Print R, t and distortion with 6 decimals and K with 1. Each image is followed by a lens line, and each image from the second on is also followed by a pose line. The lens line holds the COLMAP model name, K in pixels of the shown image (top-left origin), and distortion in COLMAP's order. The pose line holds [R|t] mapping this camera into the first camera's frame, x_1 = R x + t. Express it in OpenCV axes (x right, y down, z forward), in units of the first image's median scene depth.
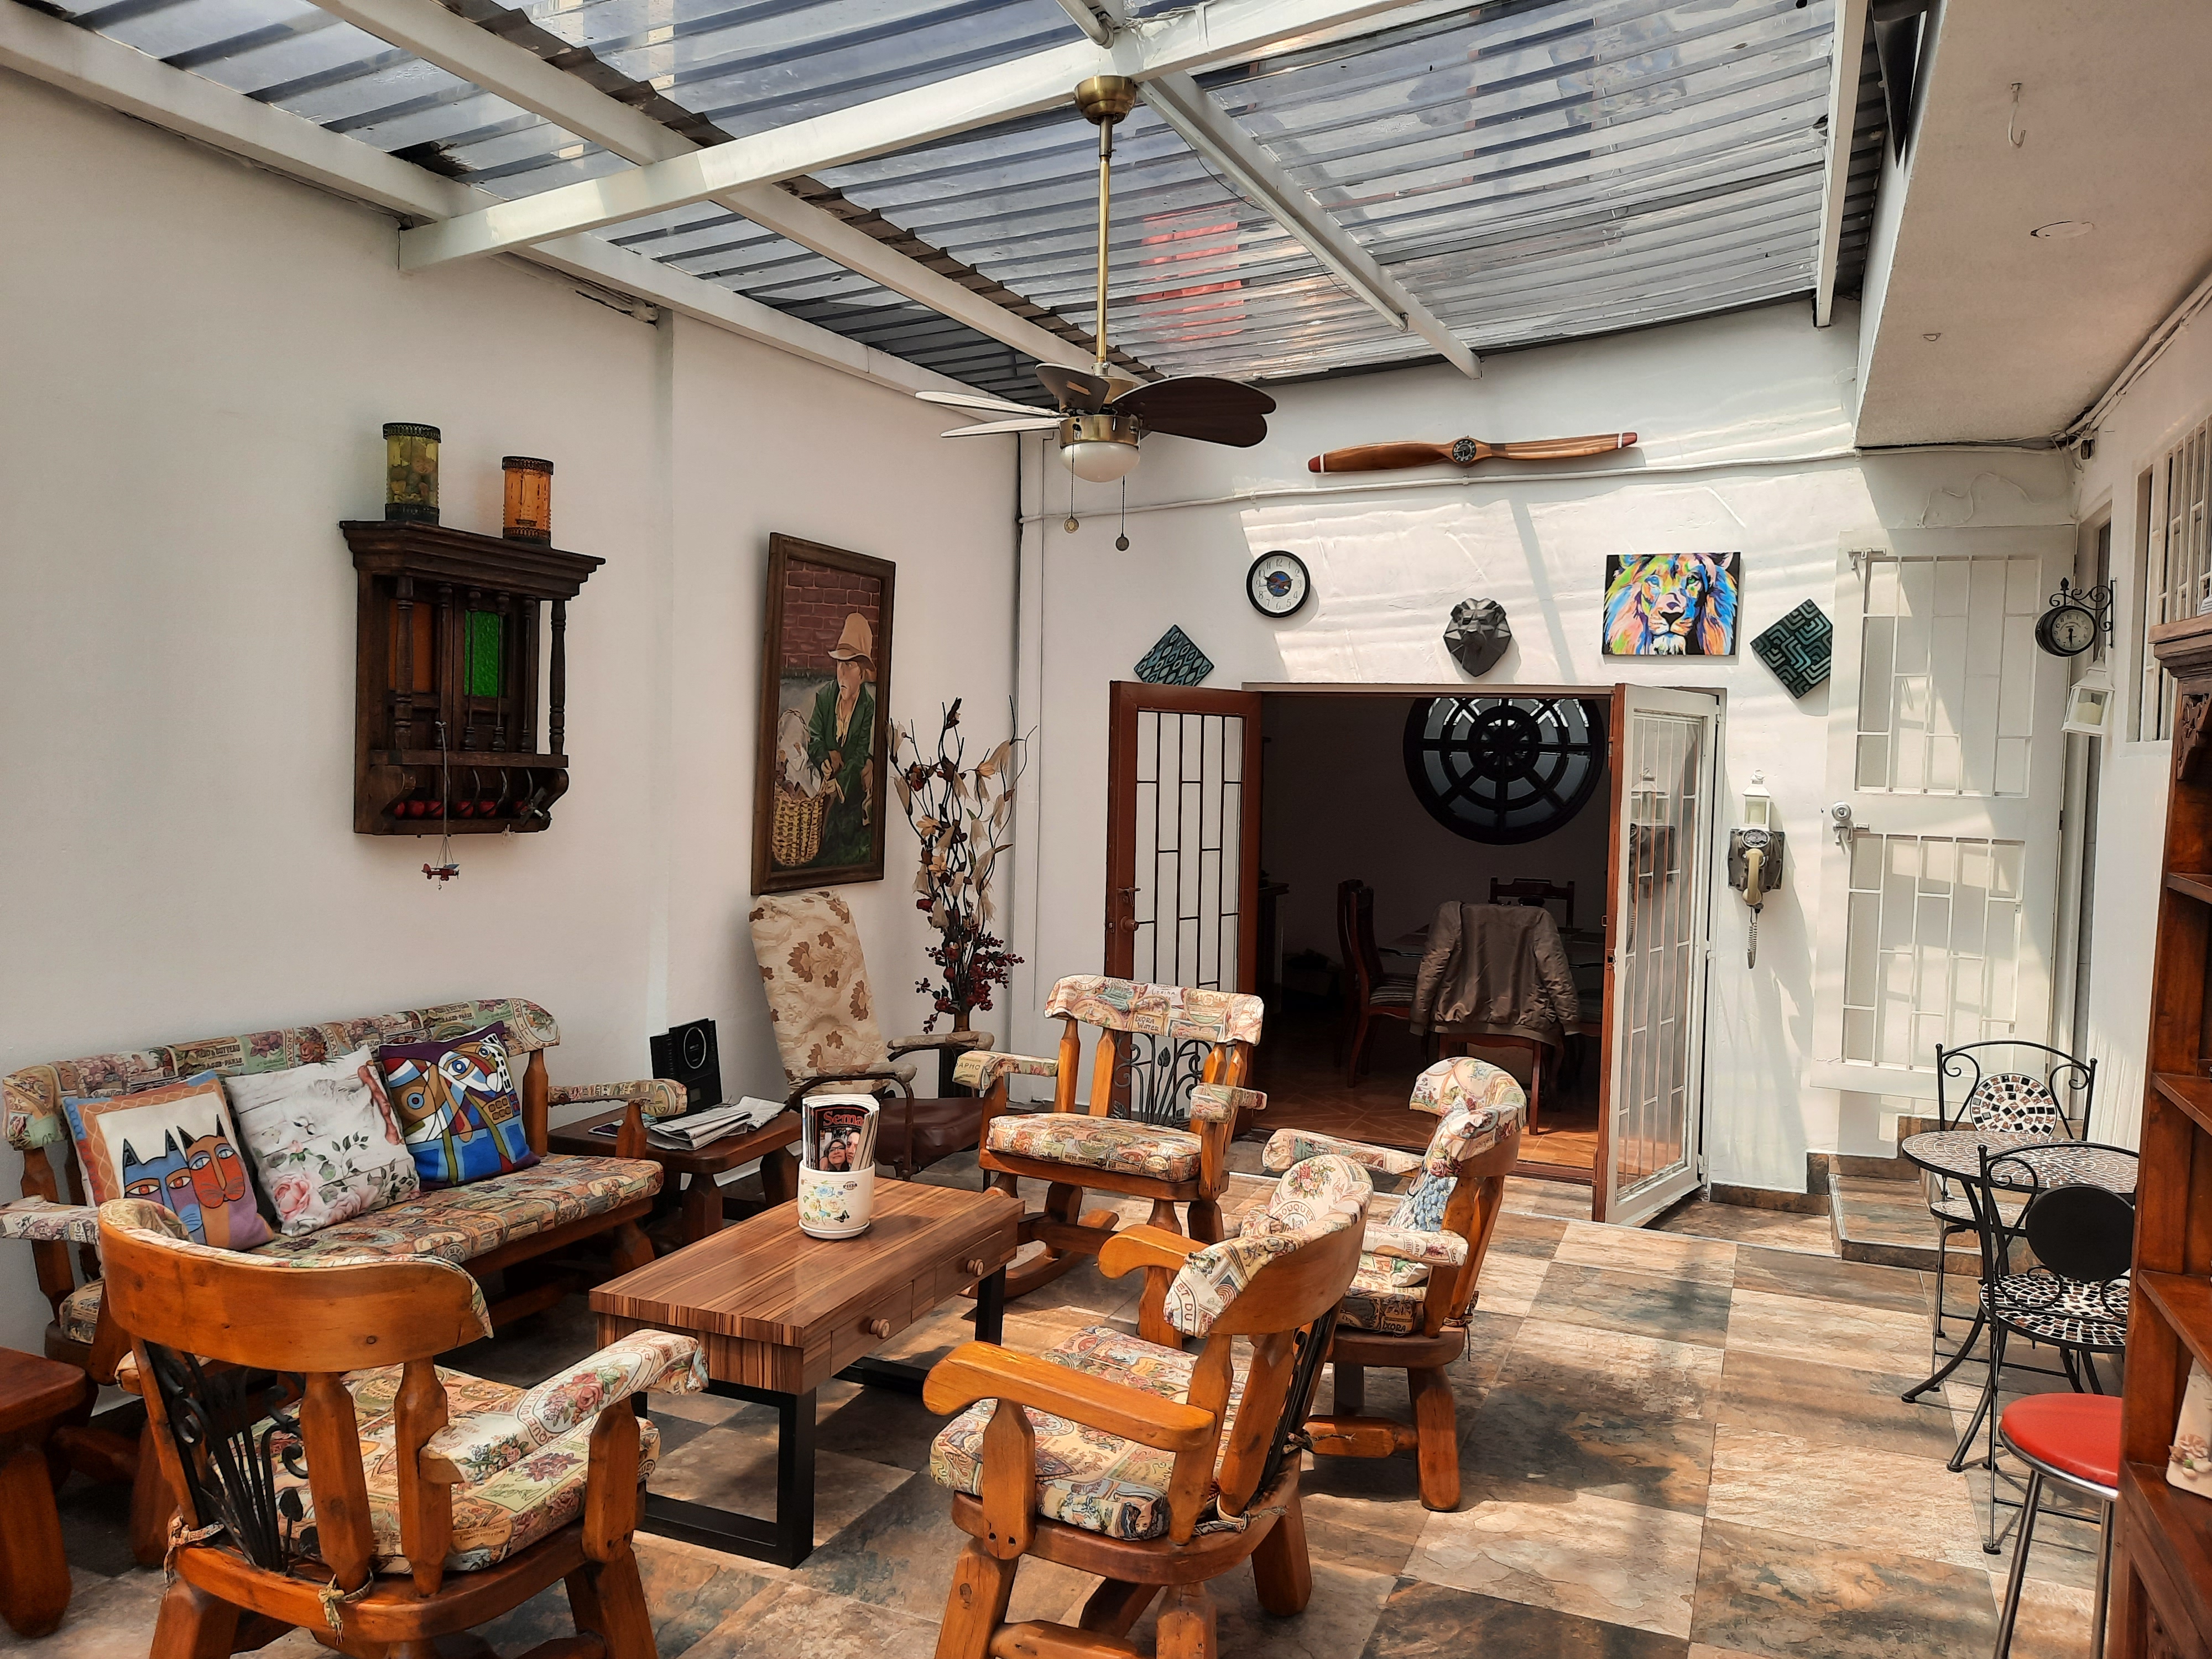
lens RADIAL K [[1638.3, 0, 1109.4], [0, 1638.3, 826.9], [0, 0, 1]] dist [0.020958, -0.005002]
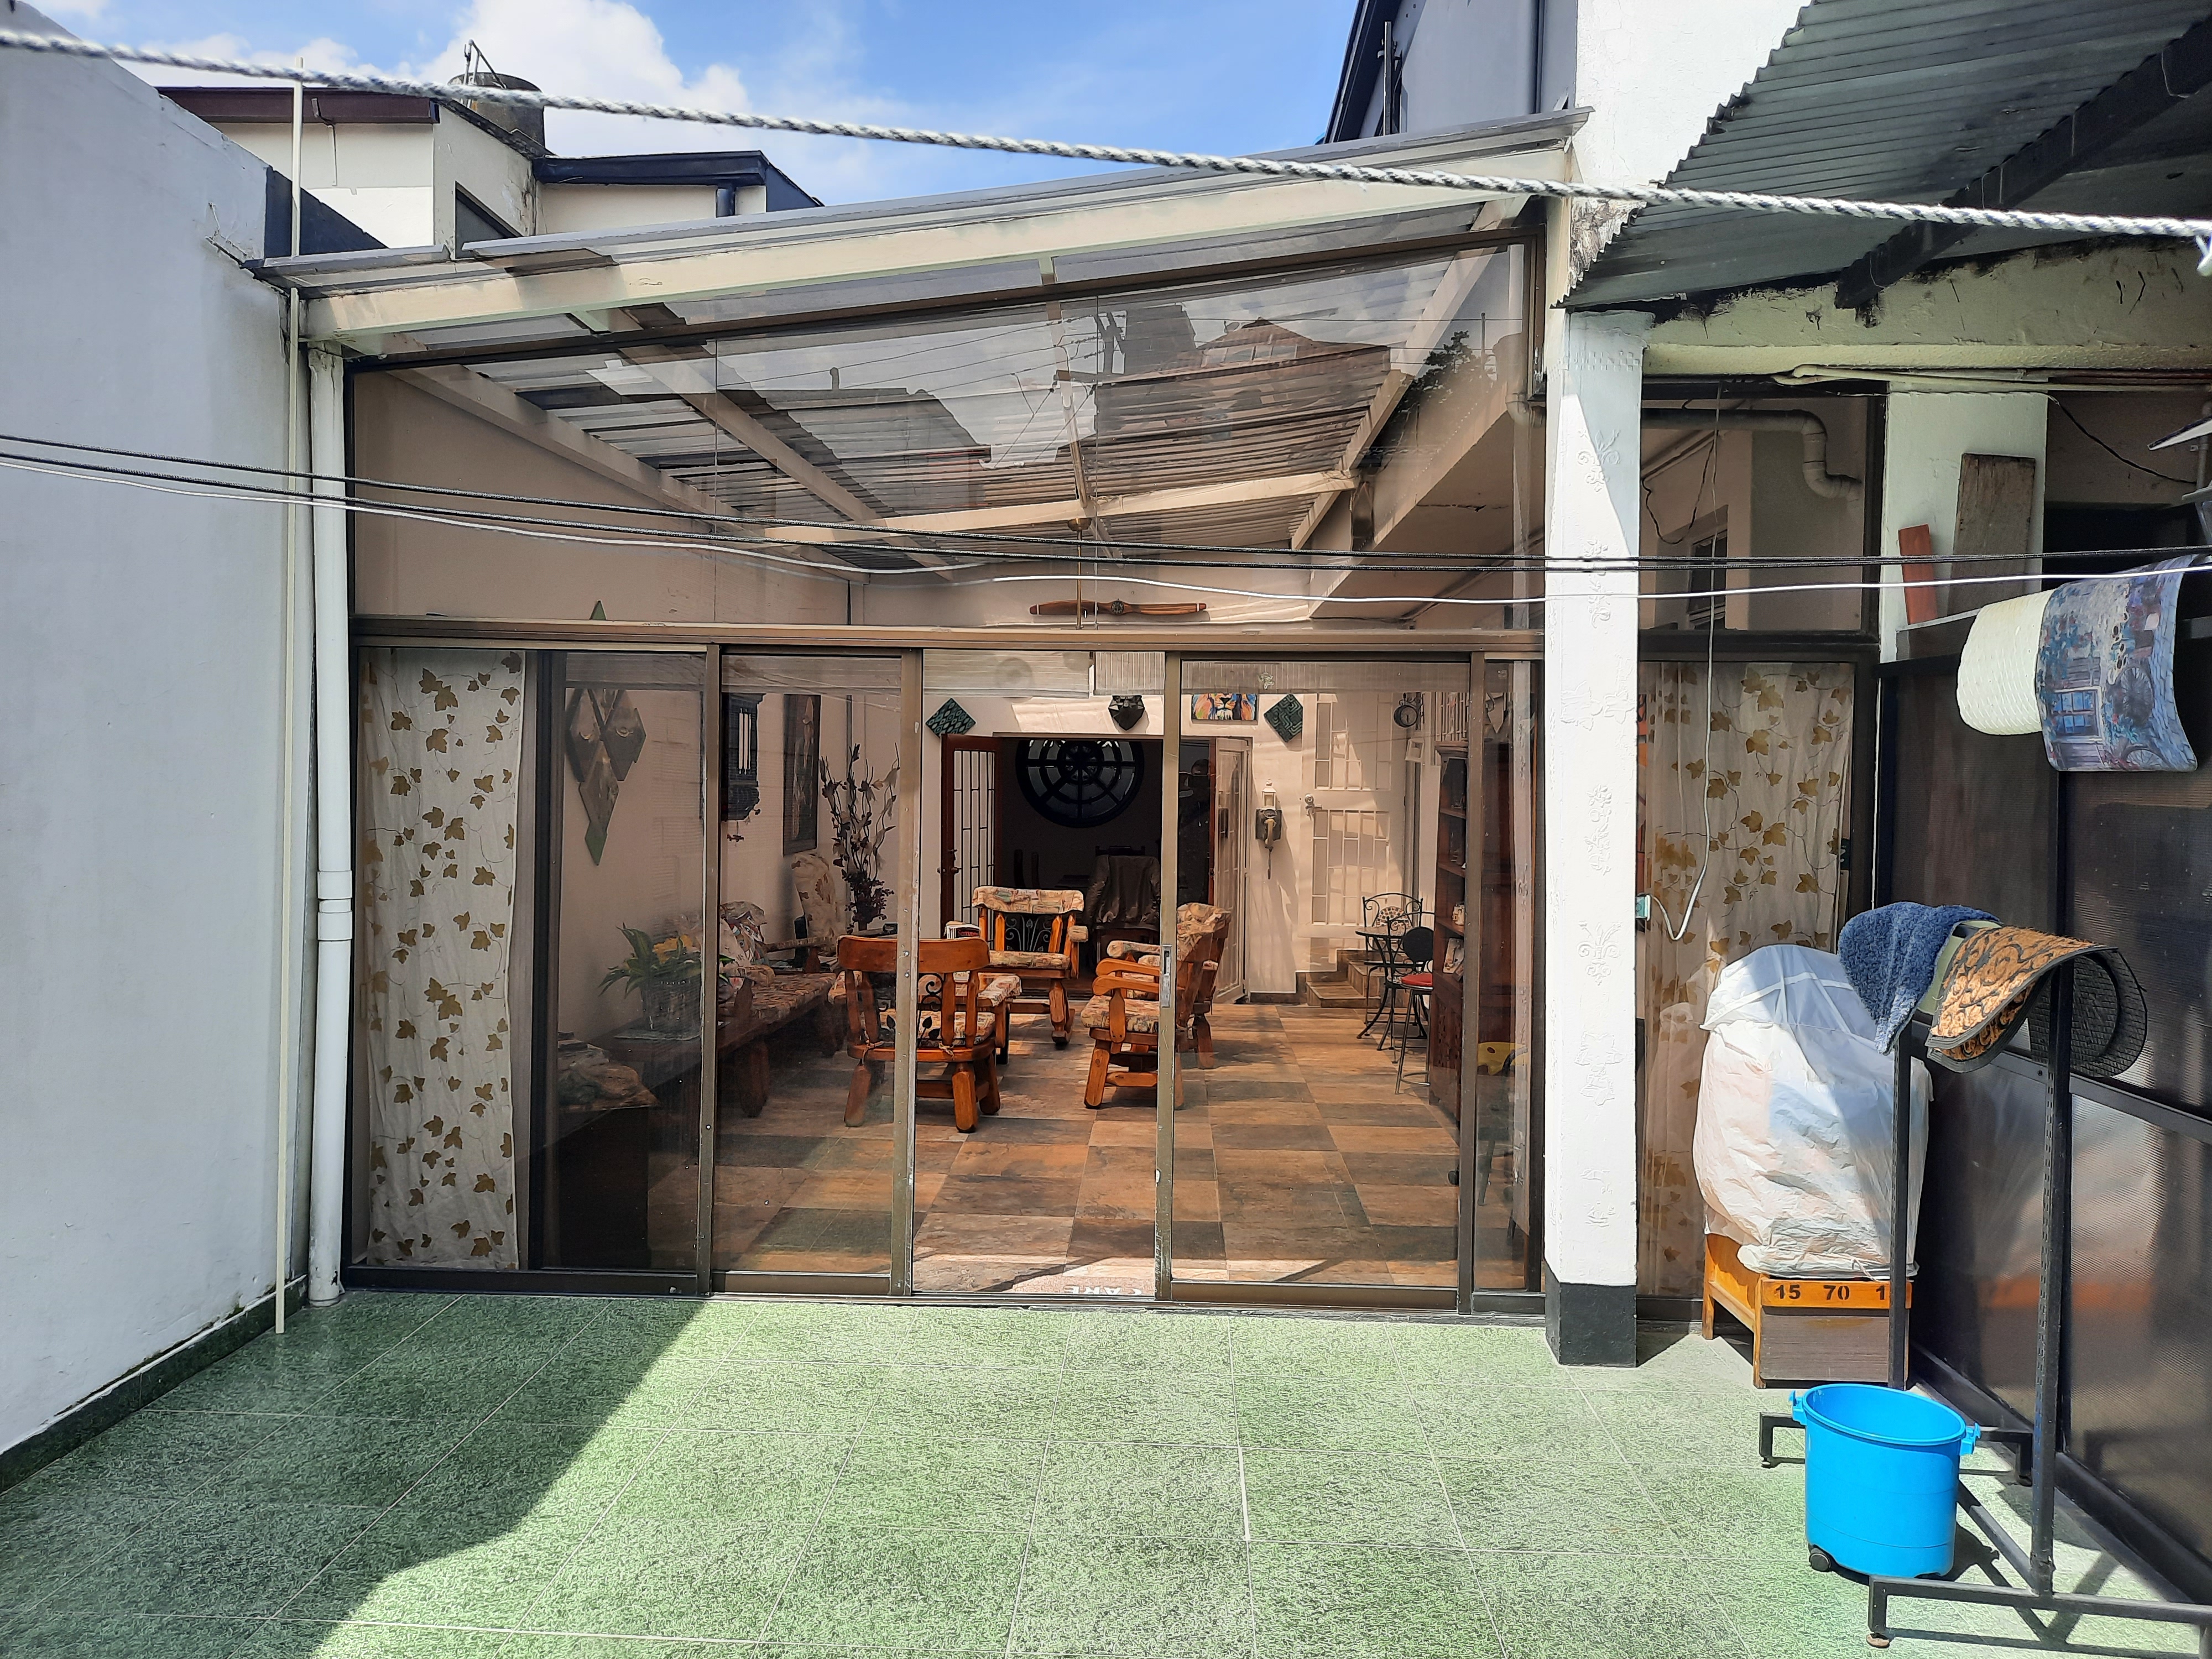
lens RADIAL K [[1638.3, 0, 1104.3], [0, 1638.3, 825.3], [0, 0, 1]] dist [0.020958, -0.005002]
pose [[0.938499, -0.022689, 0.344535, -0.459823], [0.024074, 0.999710, 0.000257, 0.014924], [-0.344441, 0.008053, 0.938773, -0.758857]]
